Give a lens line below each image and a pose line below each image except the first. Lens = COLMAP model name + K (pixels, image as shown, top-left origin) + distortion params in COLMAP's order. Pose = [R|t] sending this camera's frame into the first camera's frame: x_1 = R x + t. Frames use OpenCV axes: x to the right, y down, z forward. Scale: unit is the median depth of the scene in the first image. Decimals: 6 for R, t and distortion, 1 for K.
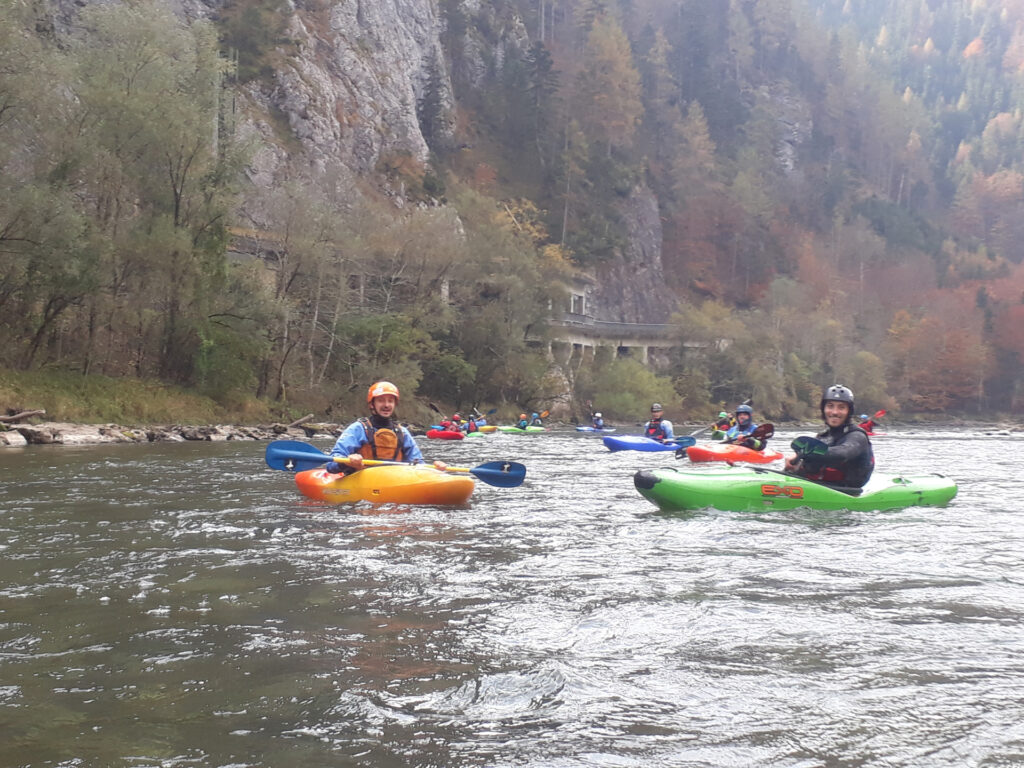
lens RADIAL K [[808.4, 0, 511.1], [0, 808.4, 383.9], [0, 0, 1]] dist [-0.012378, -0.023241]
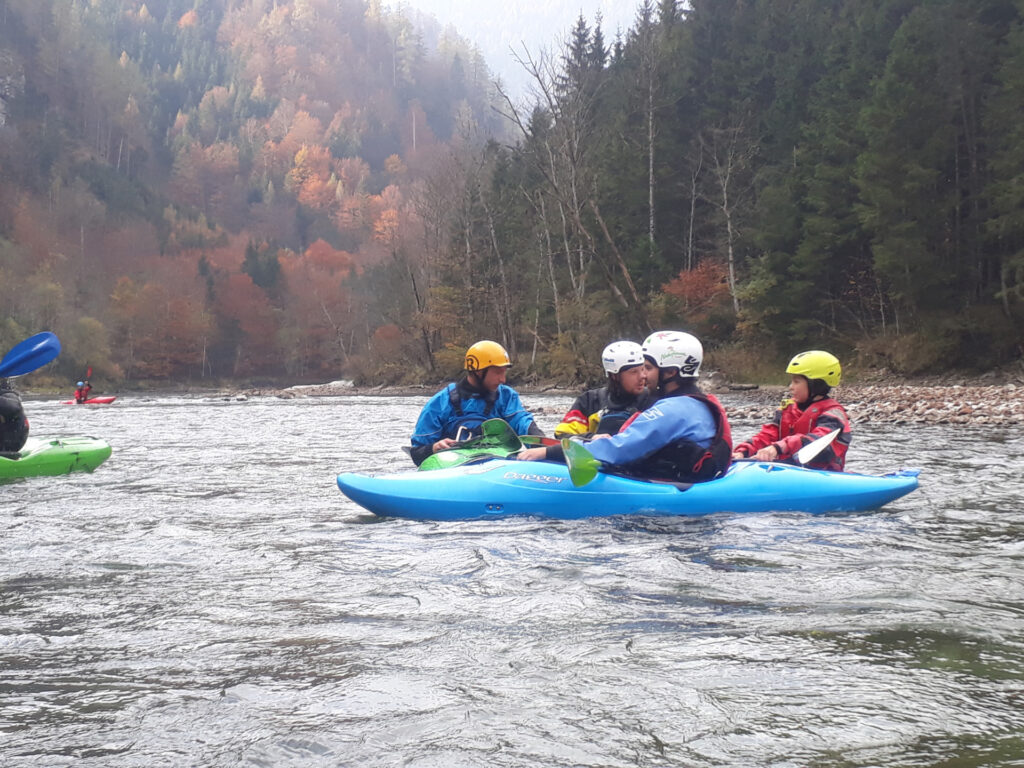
lens RADIAL K [[808.4, 0, 511.4], [0, 808.4, 383.8], [0, 0, 1]] dist [-0.012378, -0.023241]
pose [[0.931576, -0.007244, 0.363475, 0.575096], [0.007302, 0.999973, 0.001215, 0.043860], [-0.363474, 0.001522, 0.931603, -0.098372]]
